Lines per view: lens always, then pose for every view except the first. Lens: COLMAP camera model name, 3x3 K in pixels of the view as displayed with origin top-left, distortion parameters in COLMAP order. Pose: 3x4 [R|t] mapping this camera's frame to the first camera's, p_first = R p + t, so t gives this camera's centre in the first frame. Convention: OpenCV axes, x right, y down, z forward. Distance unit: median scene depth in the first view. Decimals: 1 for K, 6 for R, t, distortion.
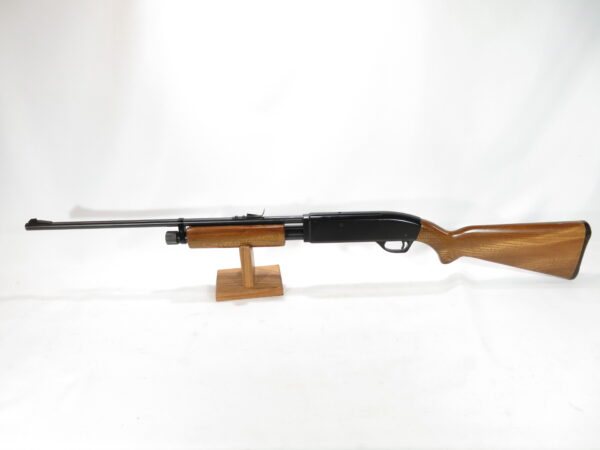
lens RADIAL K [[434.6, 0, 300.0], [0, 434.6, 225.0], [0, 0, 1]] dist [-0.002376, -0.002642]
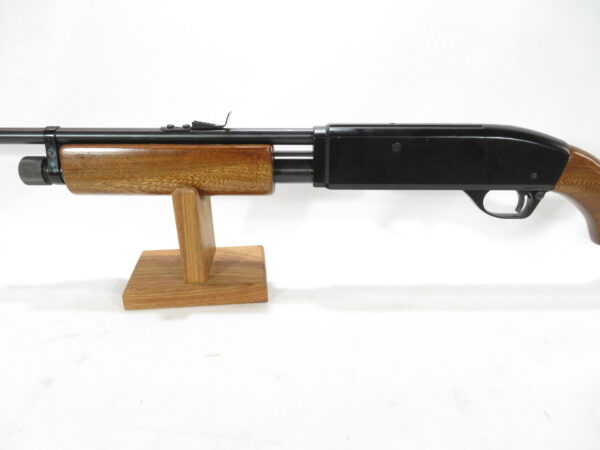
lens RADIAL K [[434.6, 0, 300.0], [0, 434.6, 225.0], [0, 0, 1]] dist [-0.002376, -0.002642]
pose [[0.999578, 0.028044, -0.007630, -0.000824], [-0.028500, 0.997257, -0.068315, 0.111464], [0.005693, 0.068503, 0.997635, 0.528775]]
